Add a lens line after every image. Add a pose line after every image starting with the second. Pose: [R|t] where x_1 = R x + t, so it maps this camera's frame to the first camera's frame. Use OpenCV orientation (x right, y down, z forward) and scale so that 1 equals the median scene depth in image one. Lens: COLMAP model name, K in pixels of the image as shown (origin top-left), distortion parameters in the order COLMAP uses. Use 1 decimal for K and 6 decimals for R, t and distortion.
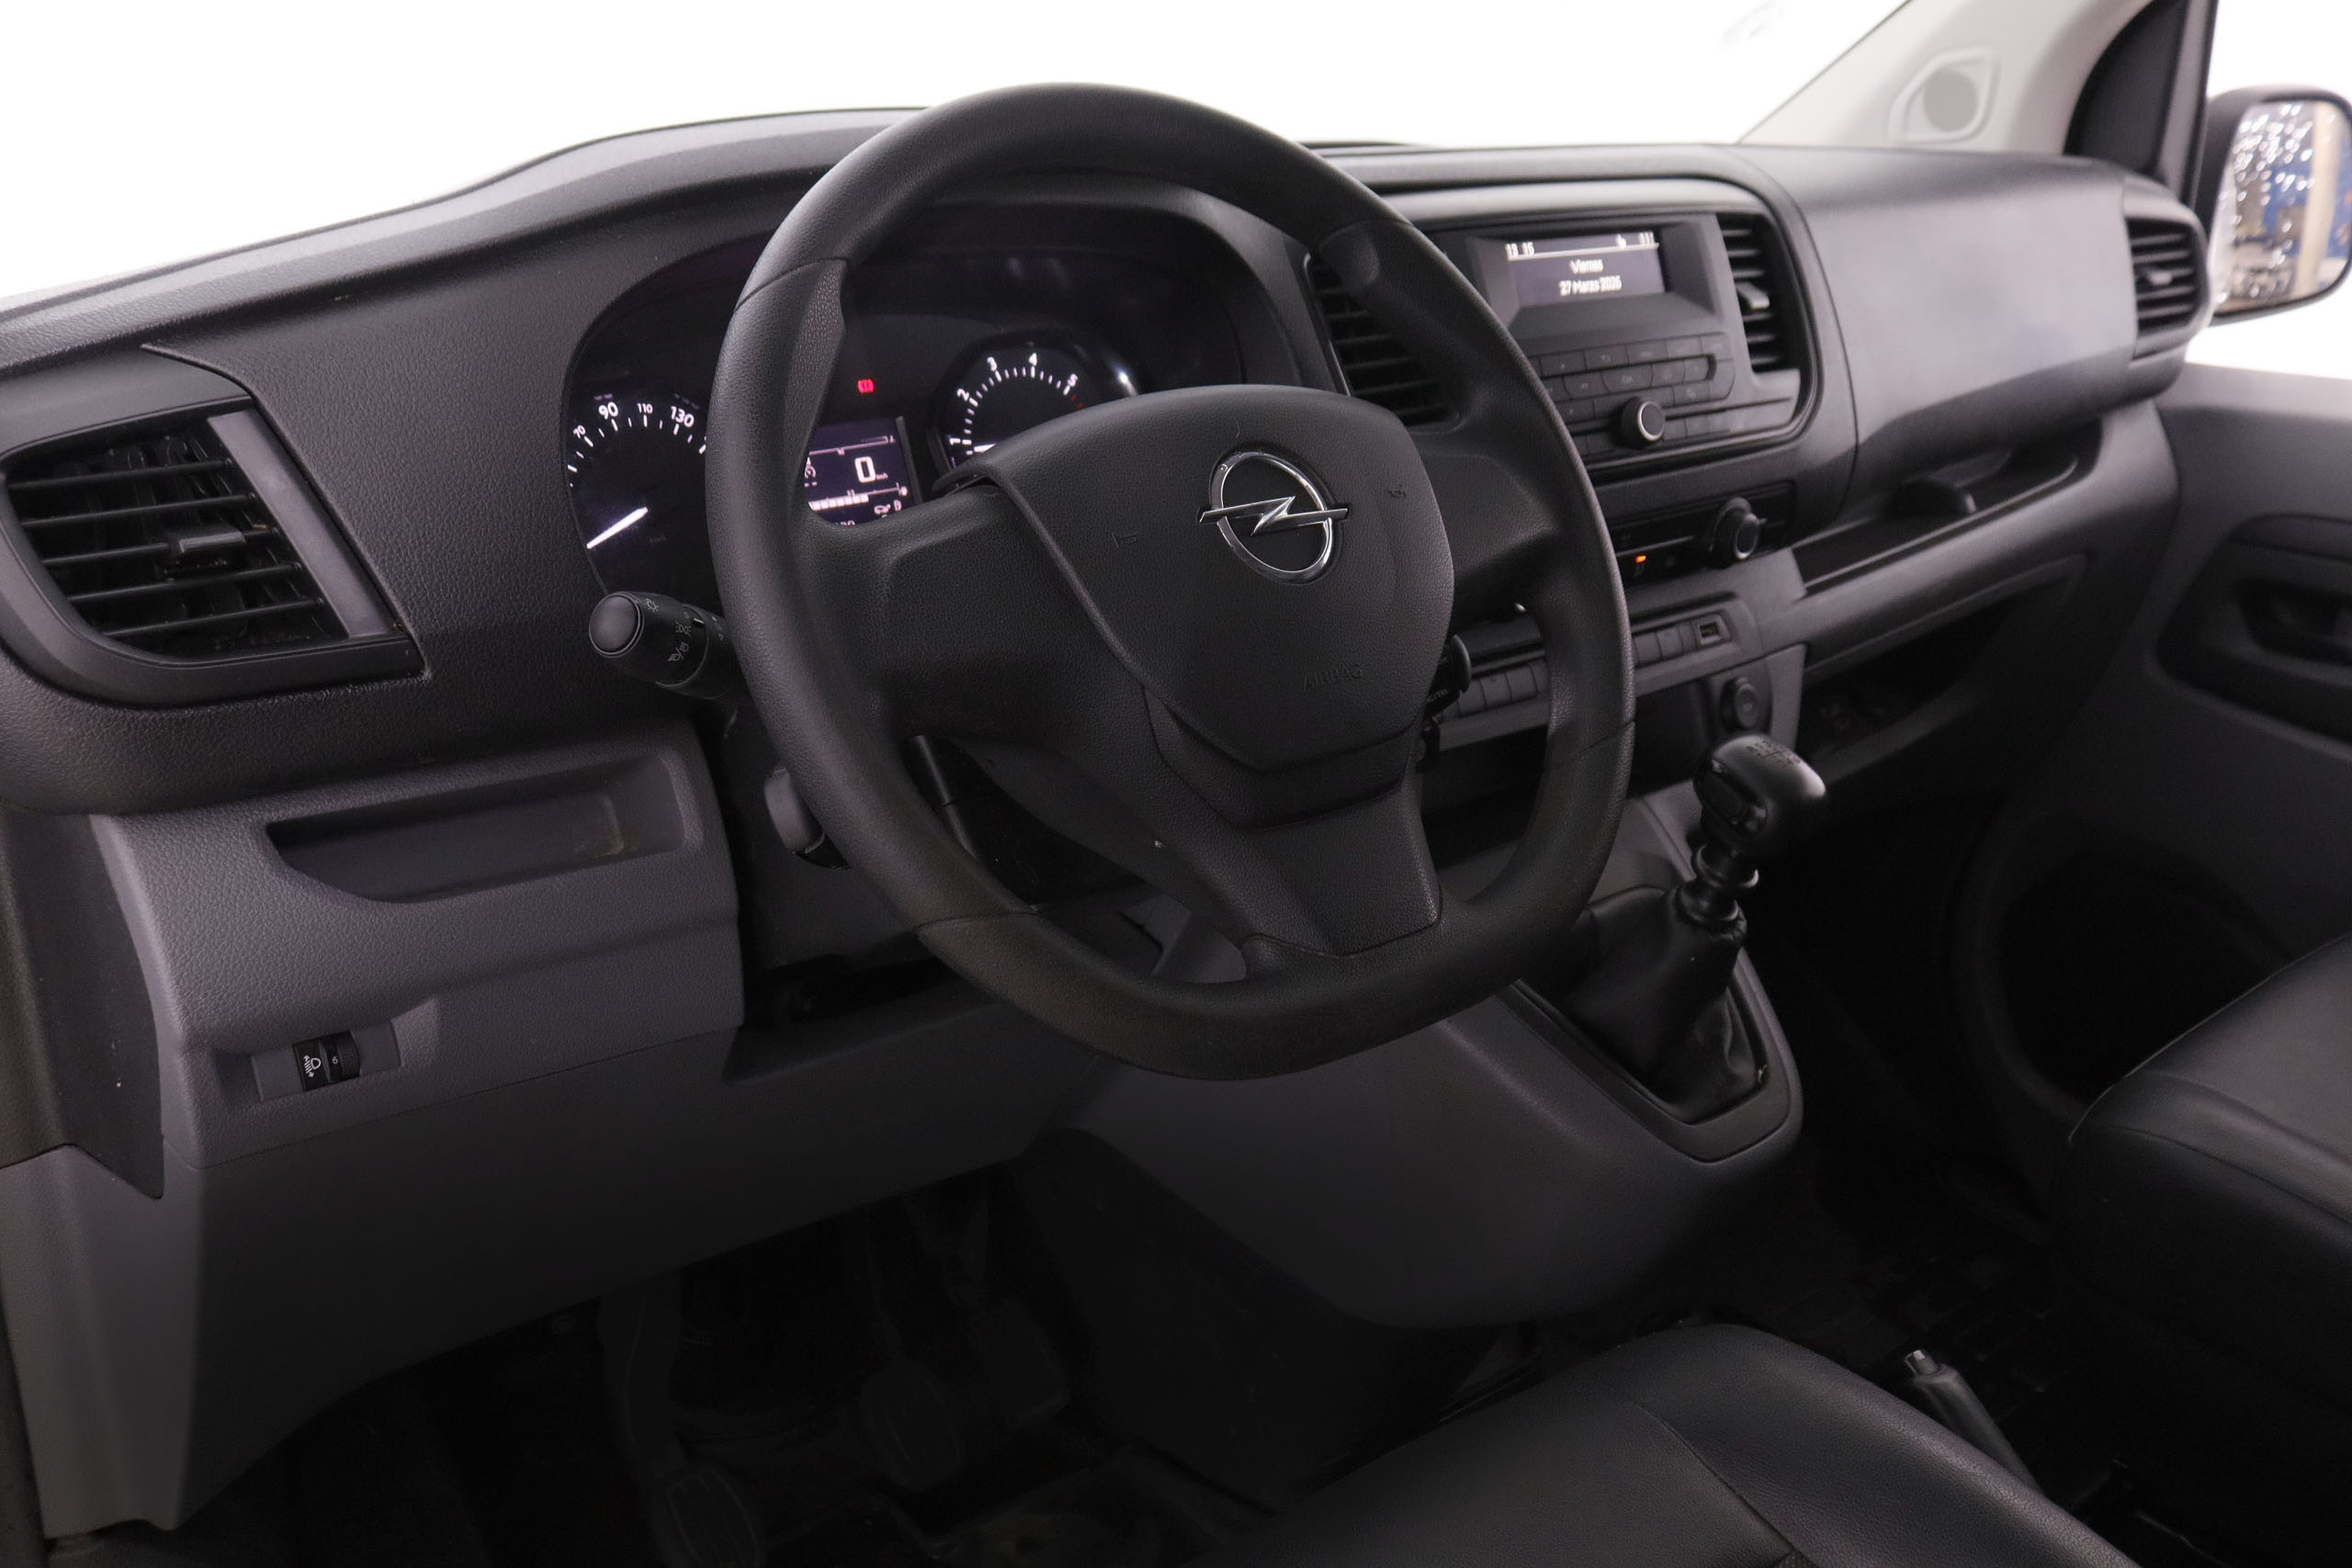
lens RADIAL K [[2166.1, 0, 1176.0], [0, 2166.1, 784.0], [0, 0, 1]] dist [-0.137435, -0.000452]
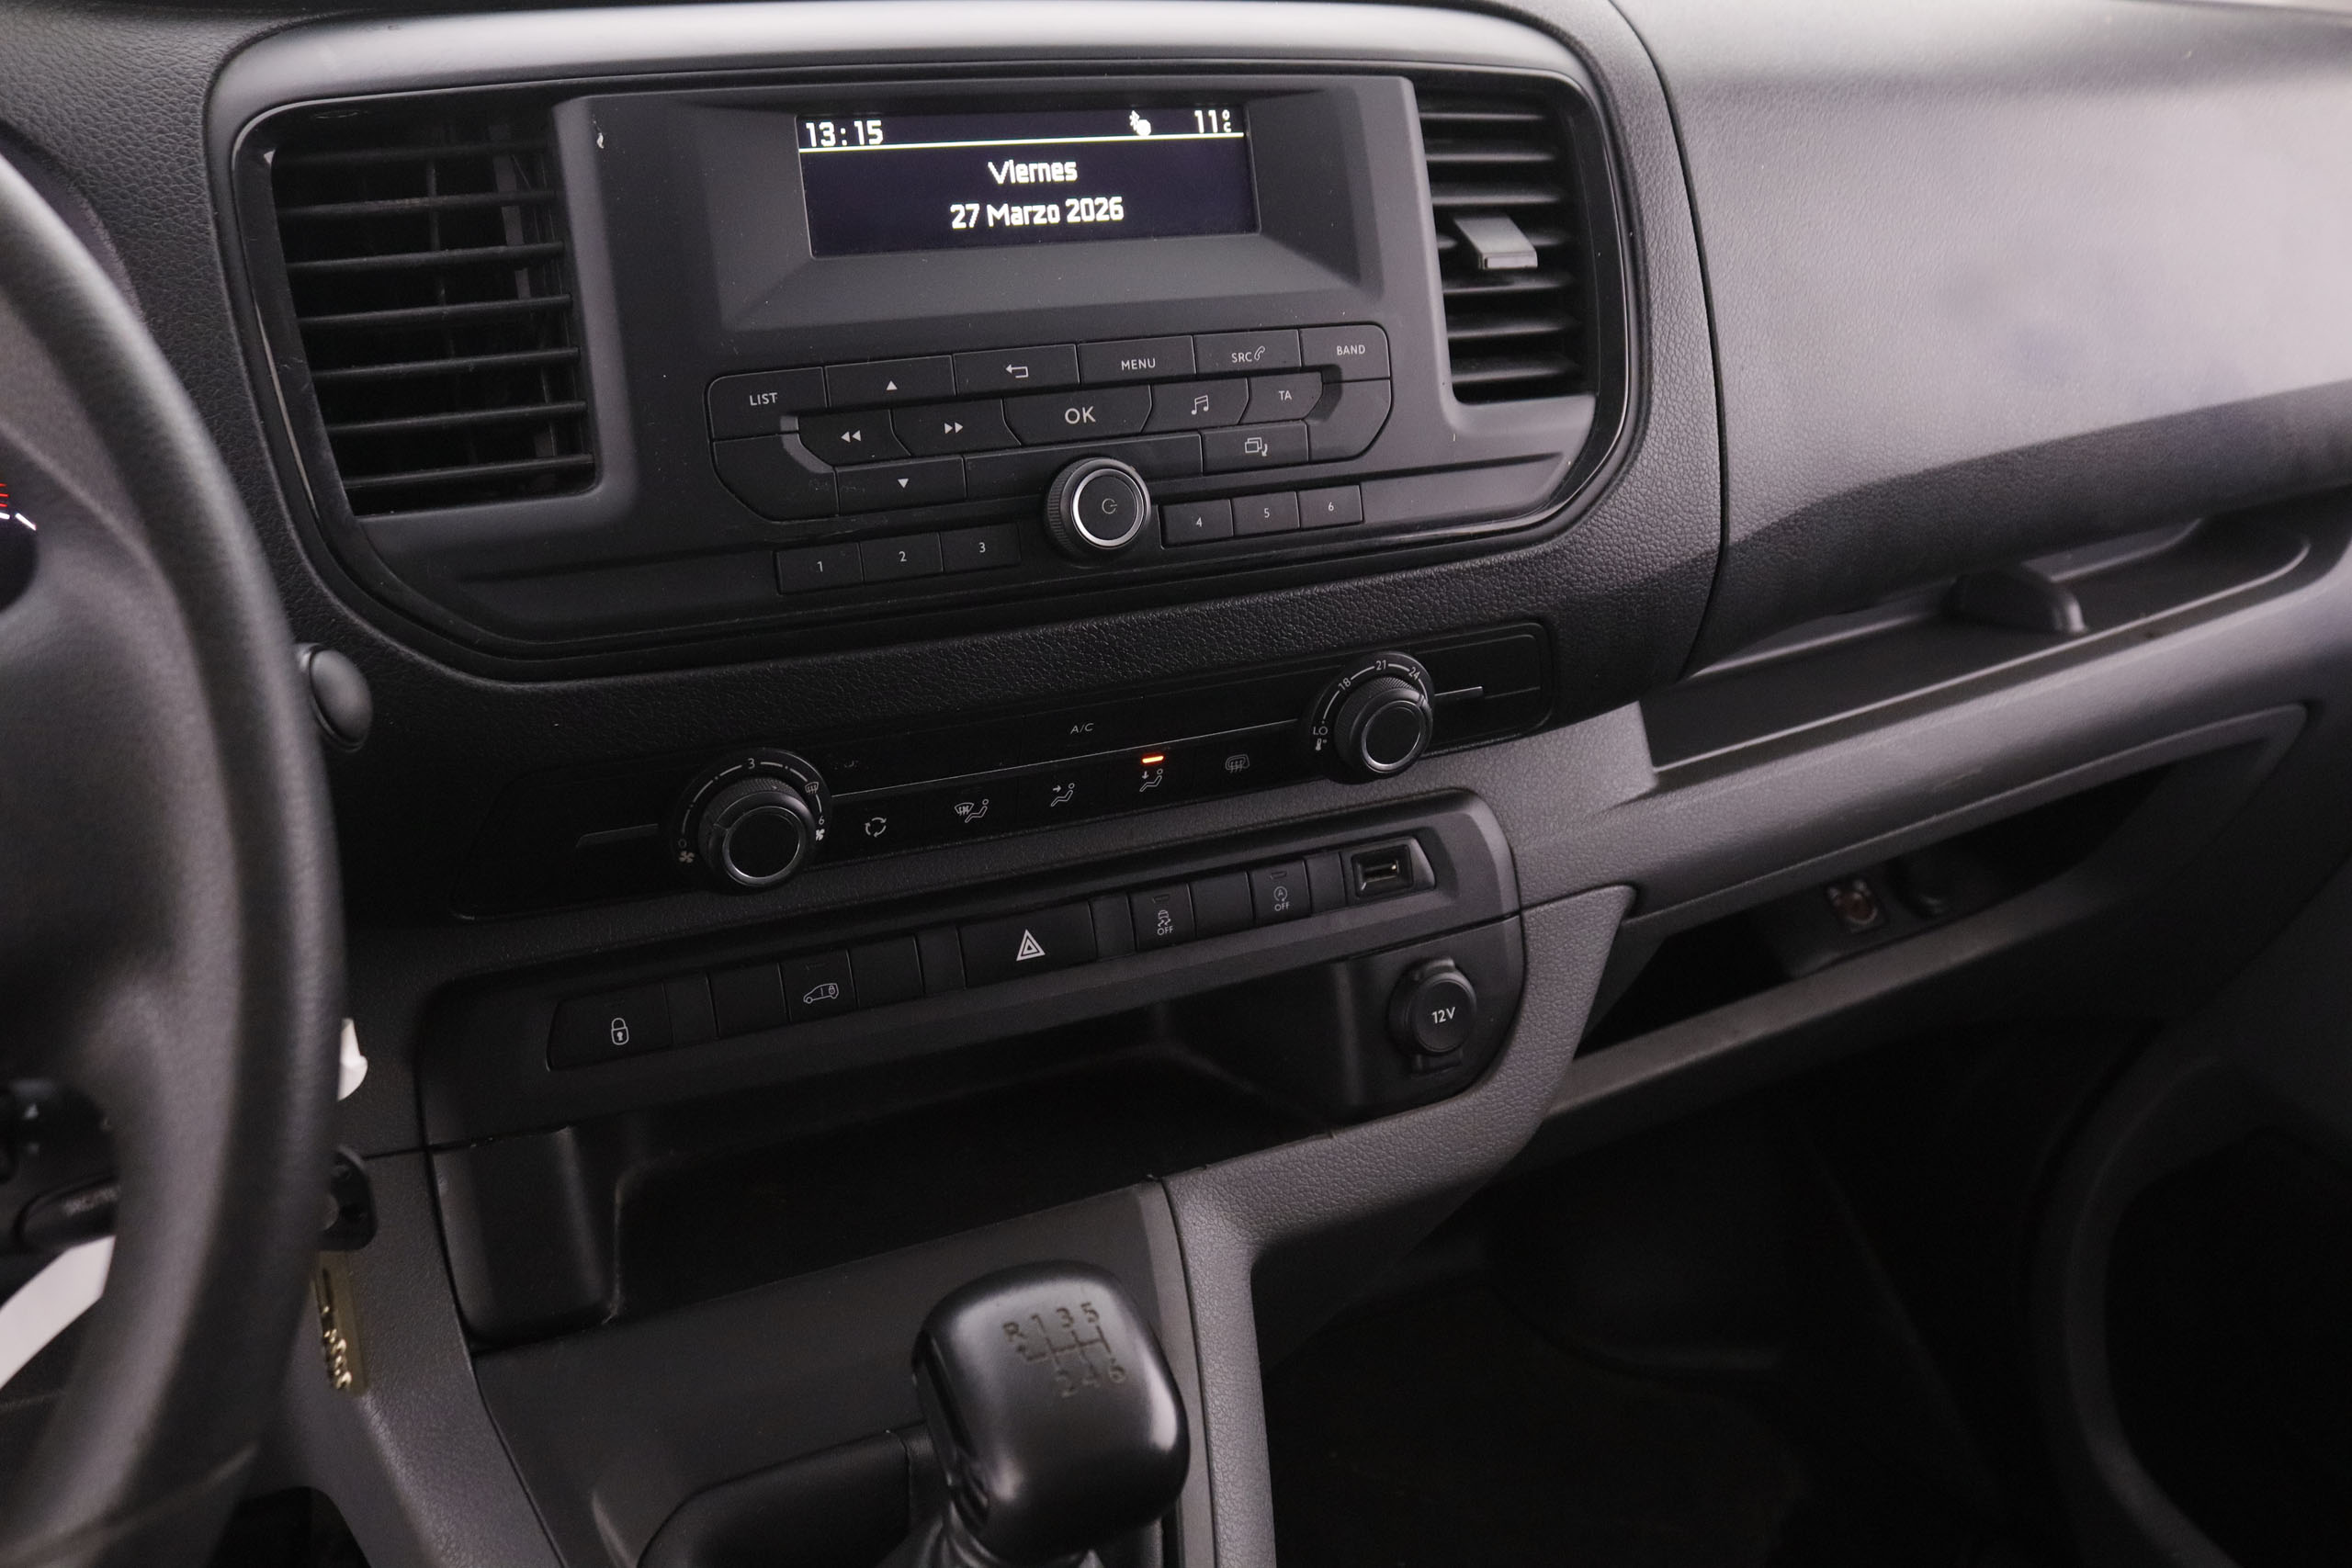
lens RADIAL K [[2166.1, 0, 1176.0], [0, 2166.1, 784.0], [0, 0, 1]] dist [-0.137435, -0.000452]
pose [[0.976561, 0.122675, -0.176859, 0.304989], [-0.107418, 0.989814, 0.093436, -0.143830], [0.186520, -0.072248, 0.979791, 0.487310]]
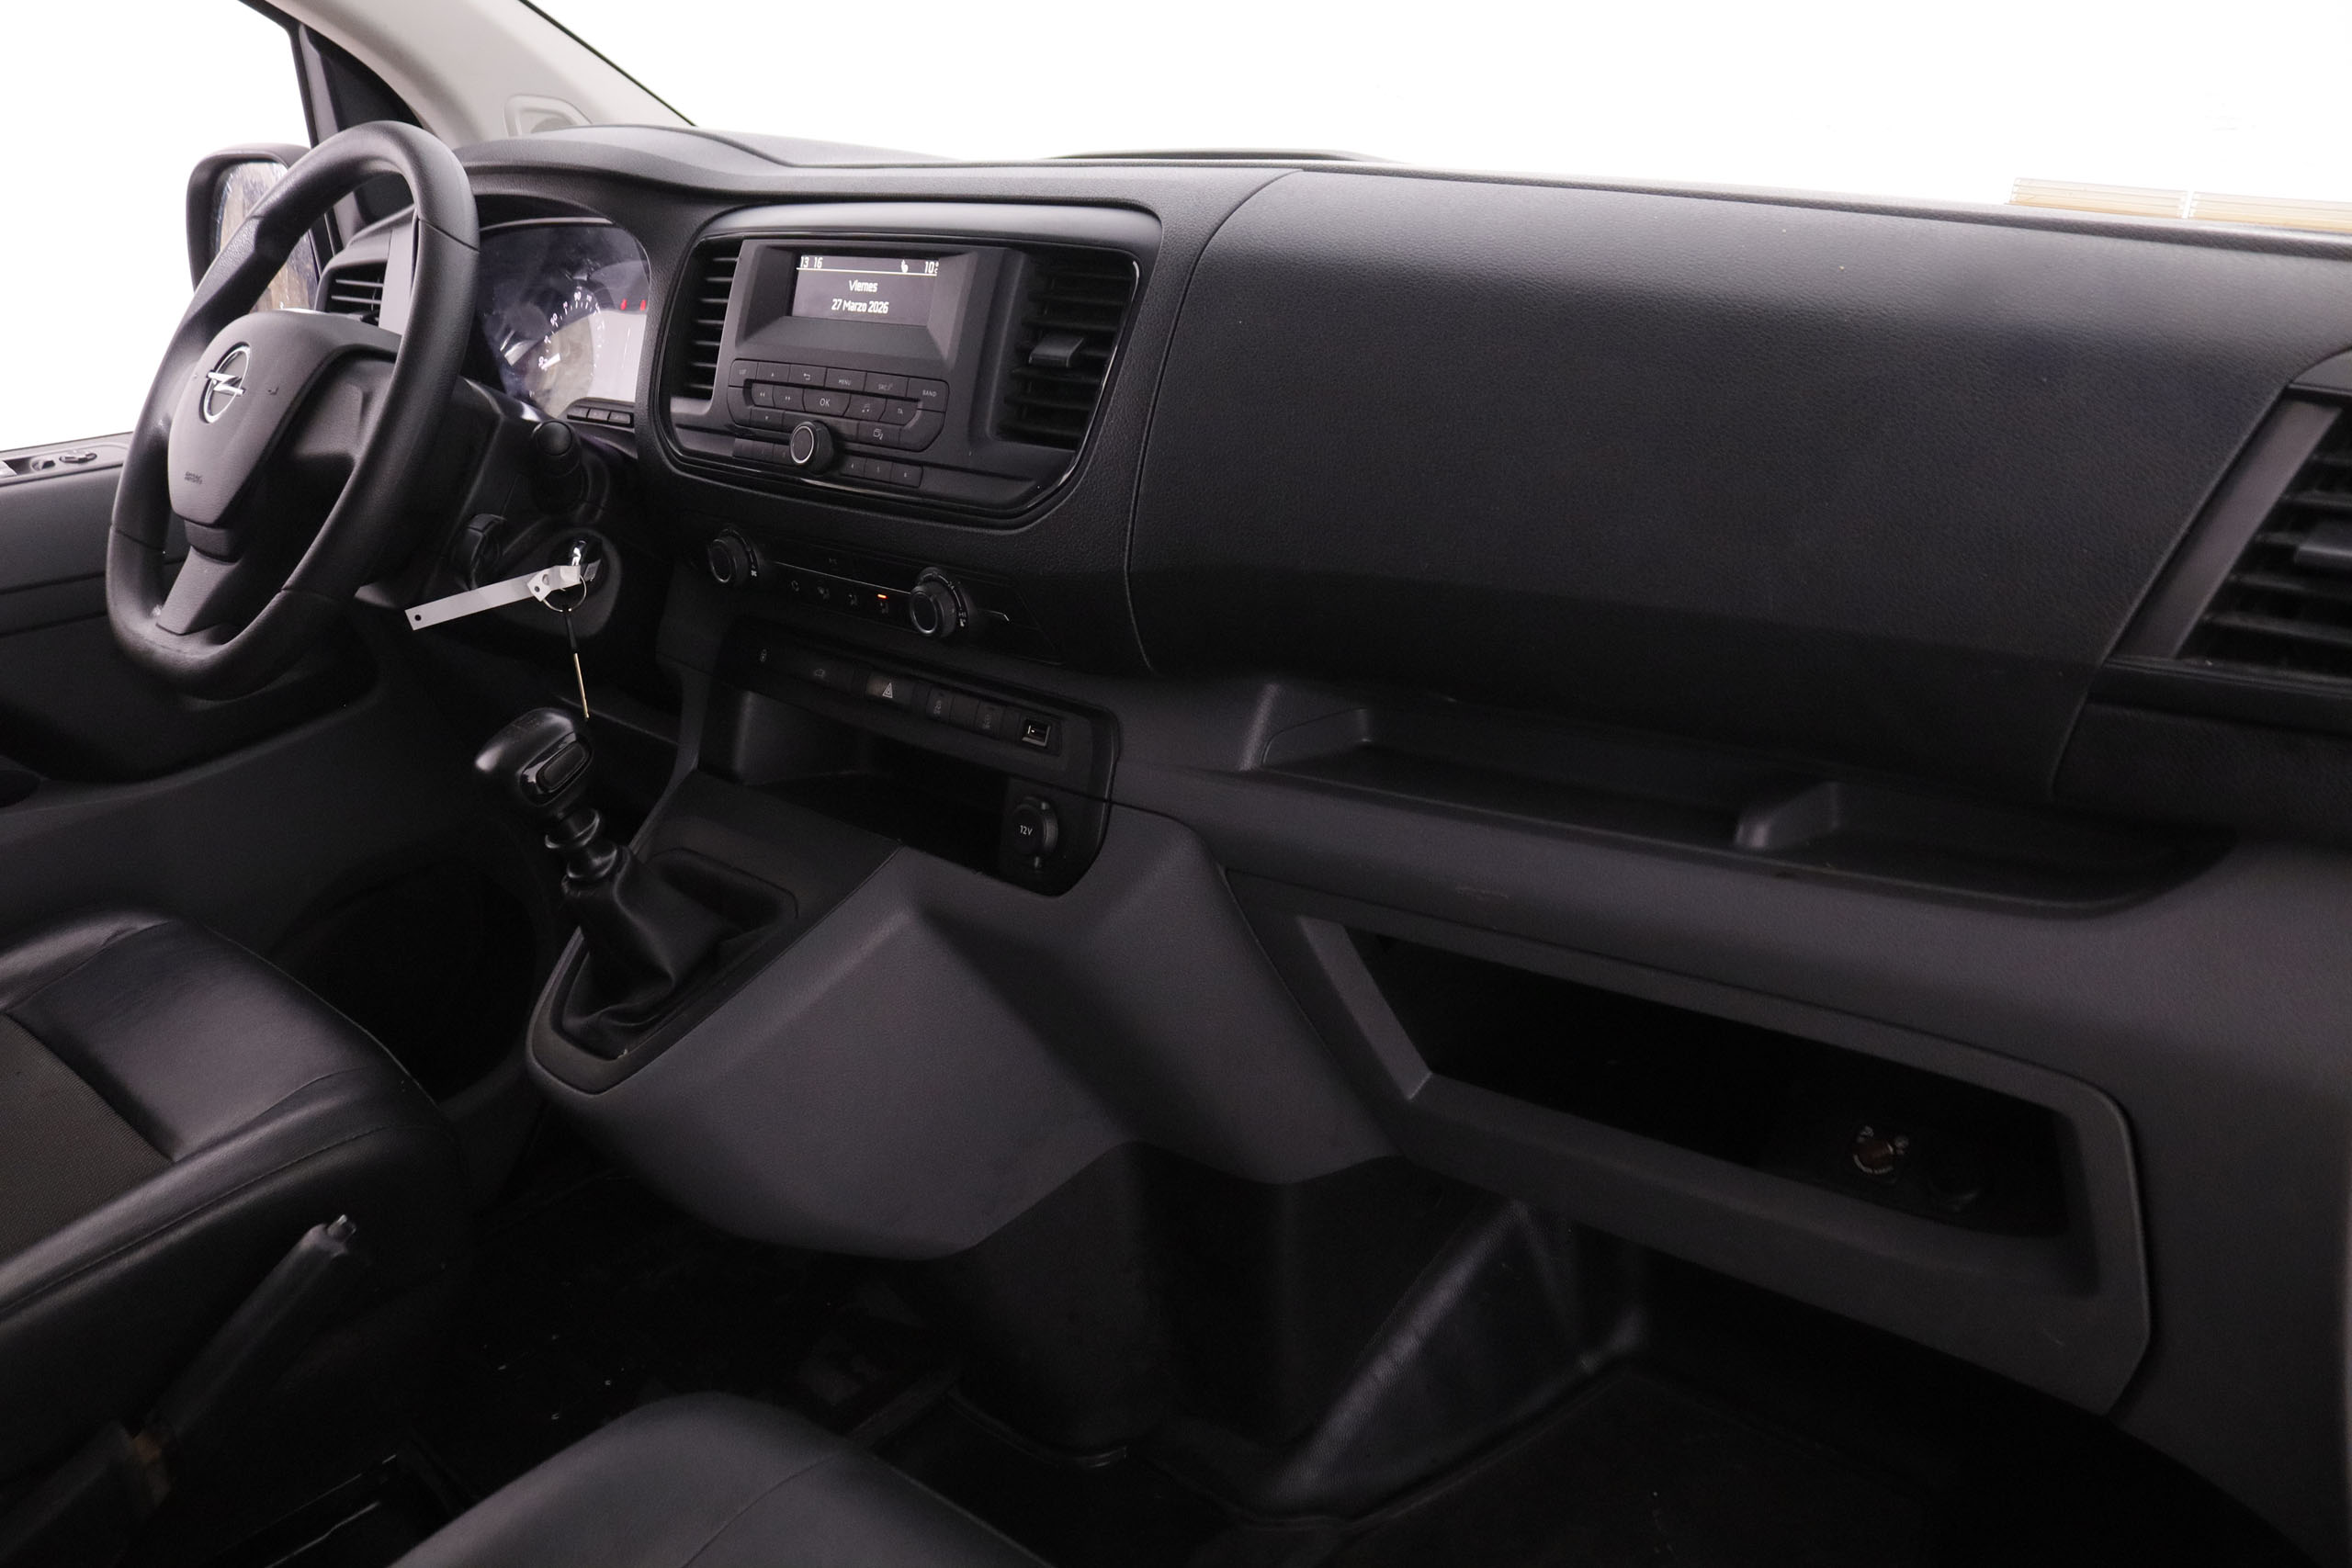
lens RADIAL K [[1972.1, 0, 1176.0], [0, 1972.1, 784.0], [0, 0, 1]] dist [-0.119946, 0.002956]
pose [[0.111823, 0.338048, -0.934462, 1.057995], [-0.289862, 0.910562, 0.294715, -0.318651], [0.950513, 0.237909, 0.199809, 0.946008]]
